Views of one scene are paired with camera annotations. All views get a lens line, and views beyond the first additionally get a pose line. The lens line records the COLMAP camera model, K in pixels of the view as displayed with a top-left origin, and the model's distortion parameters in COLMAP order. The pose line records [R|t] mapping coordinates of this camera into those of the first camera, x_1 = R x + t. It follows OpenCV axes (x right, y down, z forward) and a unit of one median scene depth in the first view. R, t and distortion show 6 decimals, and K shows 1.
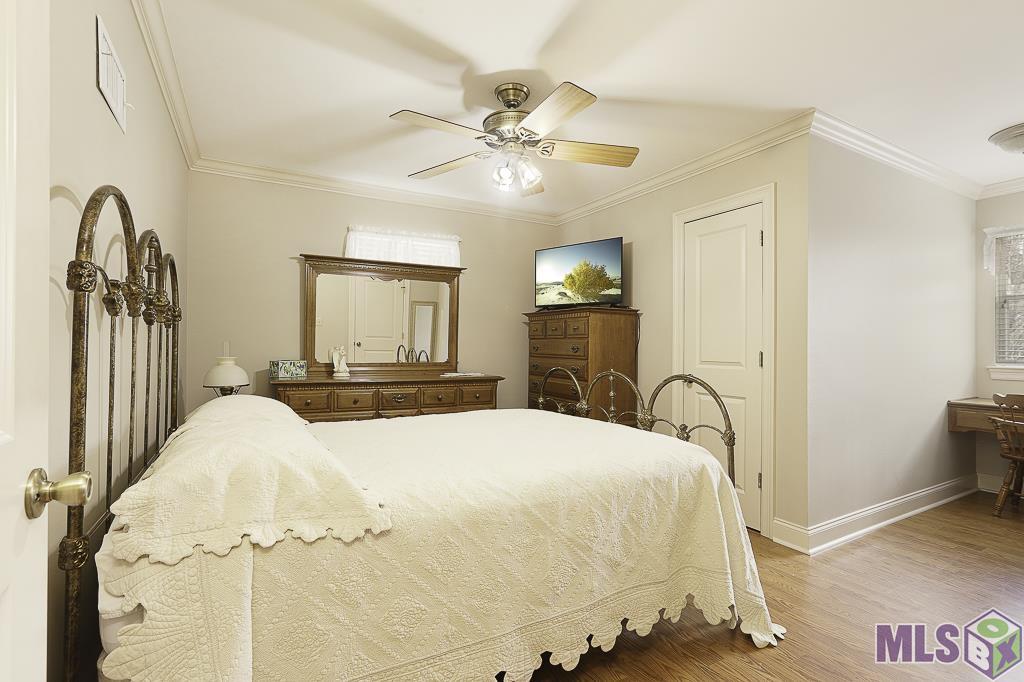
lens RADIAL K [[478.0, 0, 511.7], [0, 478.0, 341.5], [0, 0, 1]] dist [-0.021691, 0.002953]
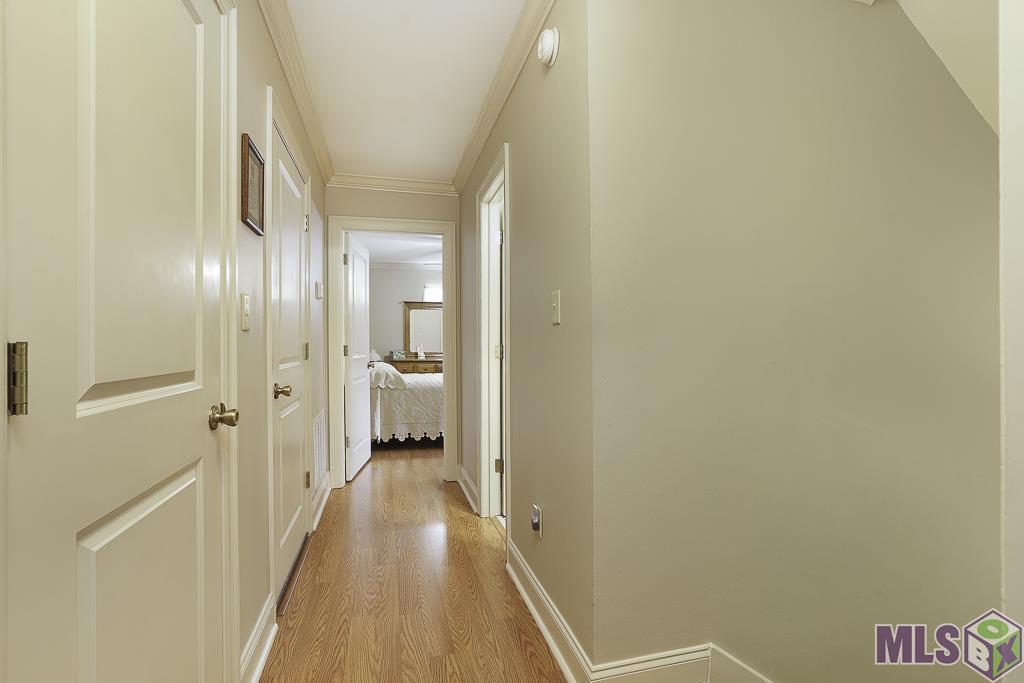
lens RADIAL K [[478.0, 0, 512.3], [0, 478.0, 342.0], [0, 0, 1]] dist [-0.021691, 0.002953]
pose [[0.969890, -0.008022, -0.243411, 0.555798], [0.010461, 0.999907, 0.008728, -0.014703], [0.243318, -0.011012, 0.969884, -0.964605]]
